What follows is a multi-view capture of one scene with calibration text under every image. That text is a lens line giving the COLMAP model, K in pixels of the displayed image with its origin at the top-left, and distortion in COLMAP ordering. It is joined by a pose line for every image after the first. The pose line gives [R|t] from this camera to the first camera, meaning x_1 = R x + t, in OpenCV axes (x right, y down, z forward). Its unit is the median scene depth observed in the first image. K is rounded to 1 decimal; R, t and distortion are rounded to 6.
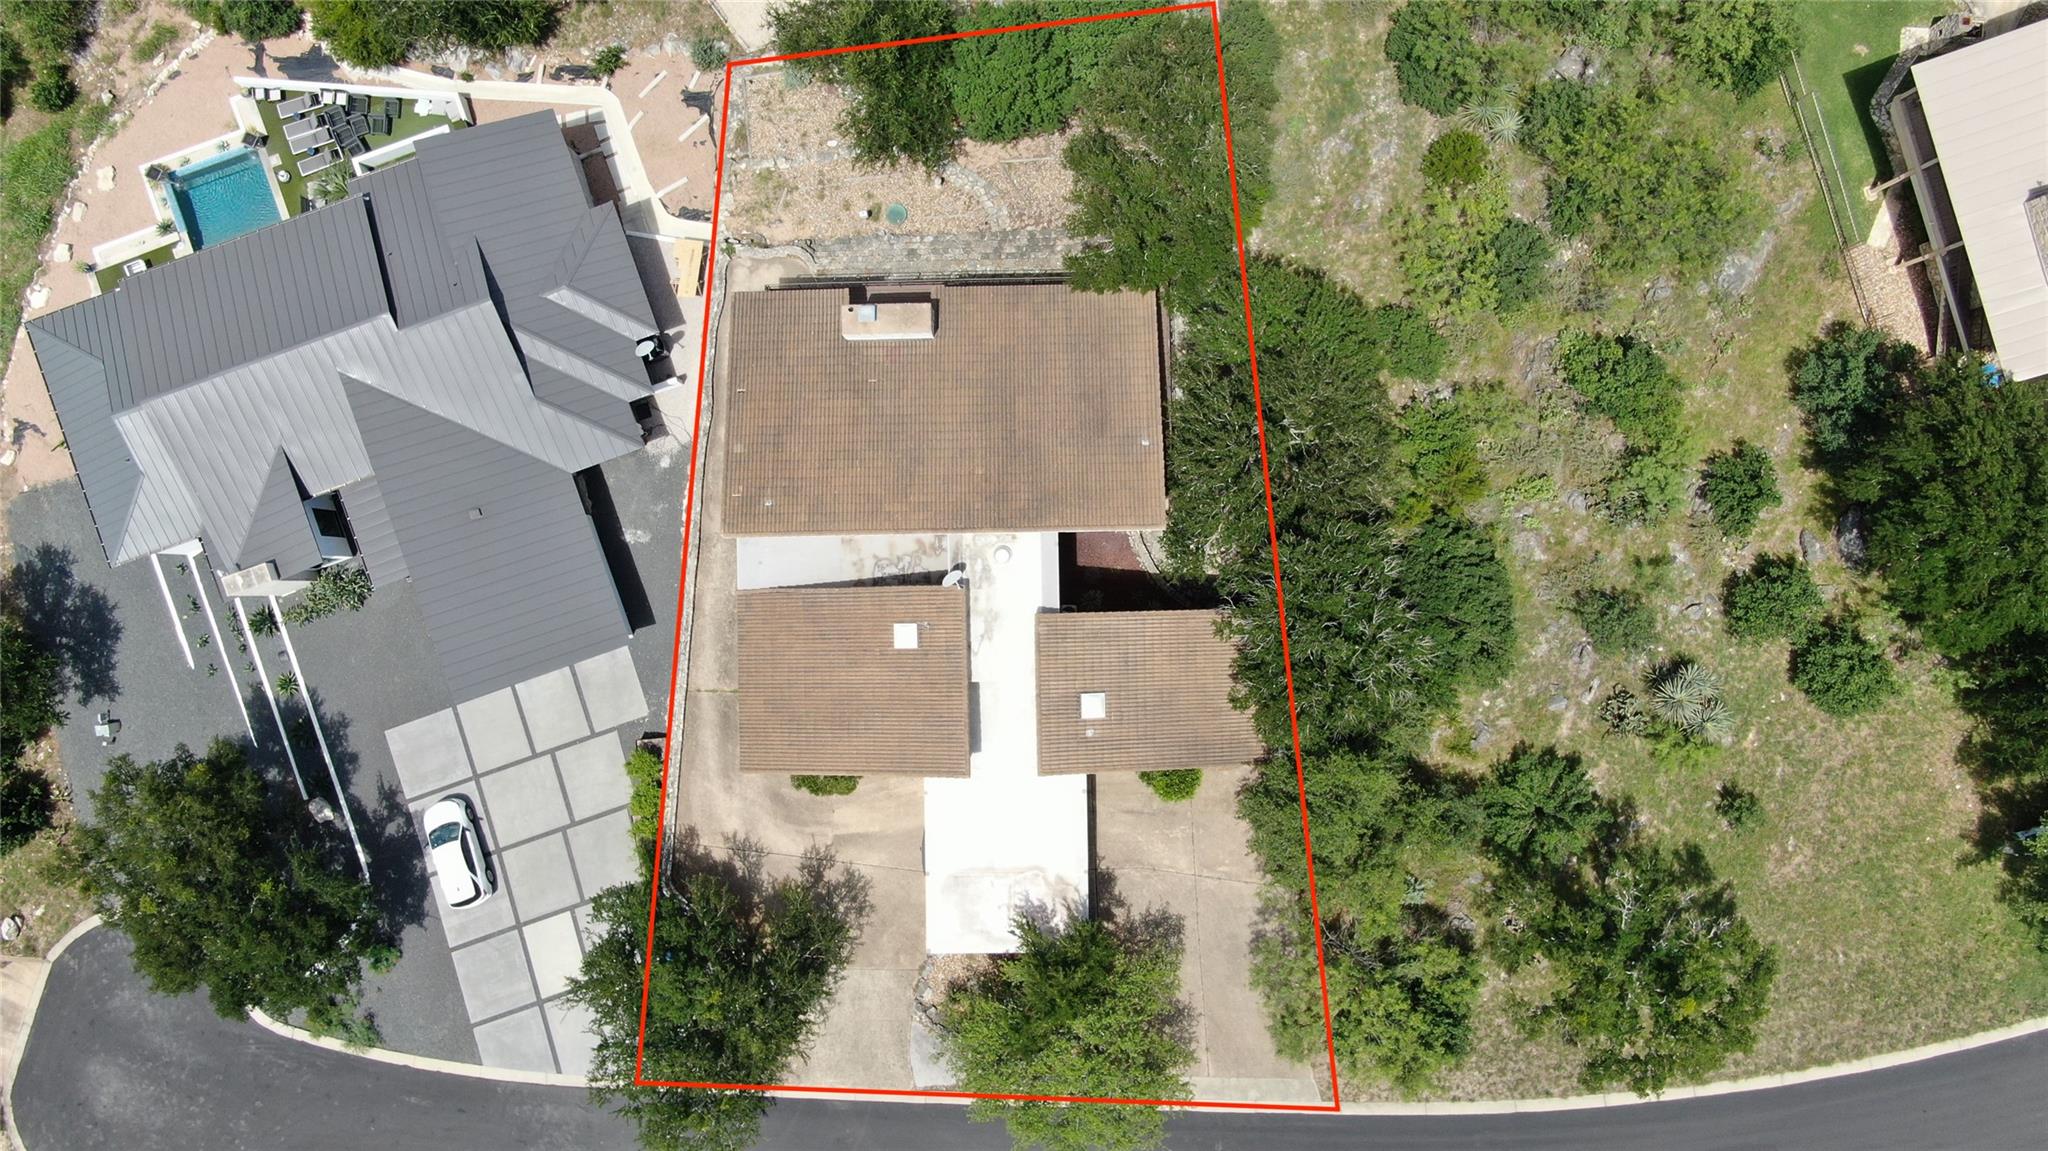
lens RADIAL K [[1705.7, 0, 1024.0], [0, 1705.7, 575.5], [0, 0, 1]] dist [-0.002846, 0.005421]
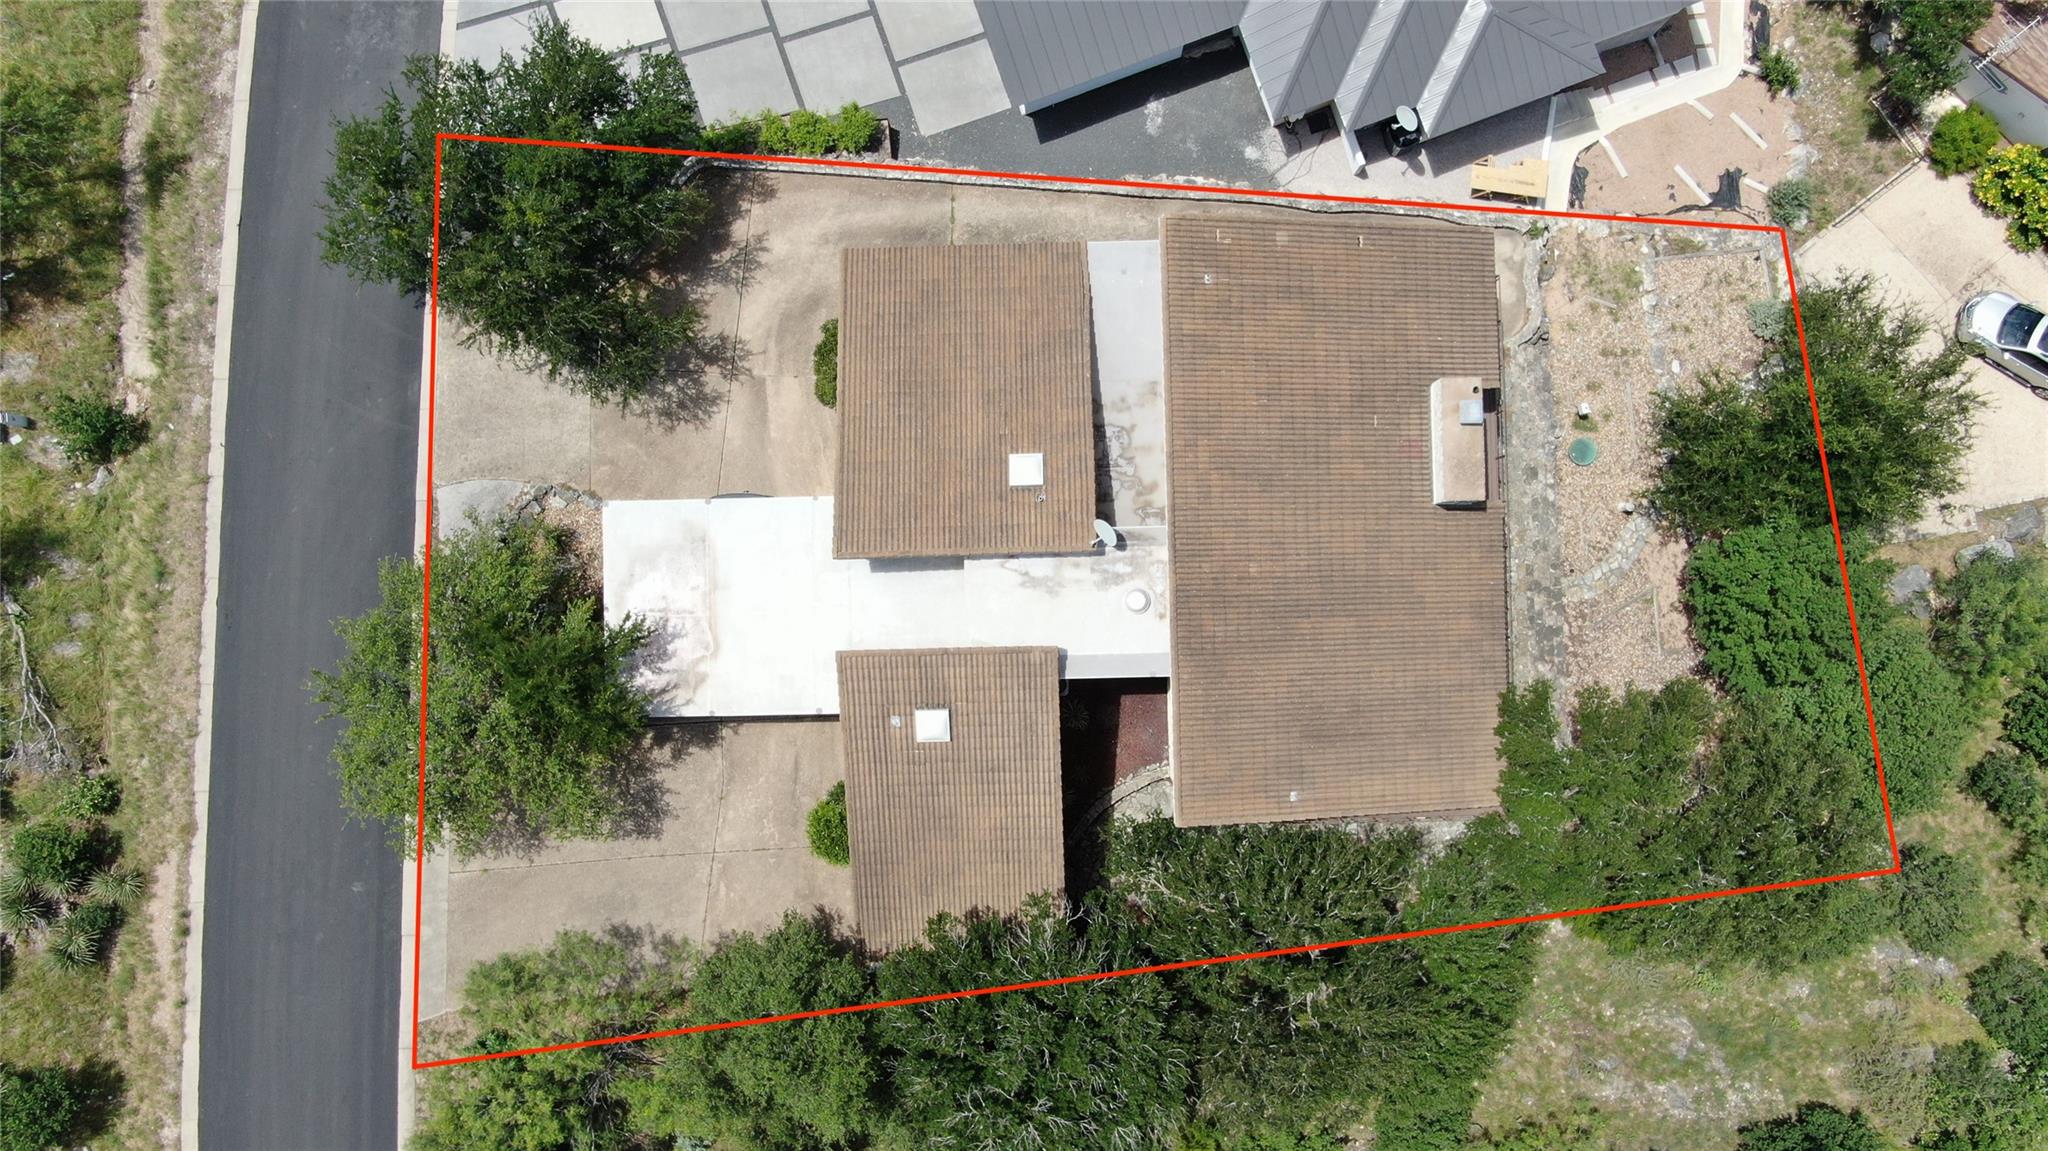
lens RADIAL K [[1705.7, 0, 1024.0], [0, 1705.7, 575.5], [0, 0, 1]] dist [-0.002846, 0.005421]
pose [[0.006622, 0.999946, -0.007971, -0.016470], [-0.999248, 0.006921, 0.038164, 0.007854], [0.038217, 0.007712, 0.999240, 0.245064]]
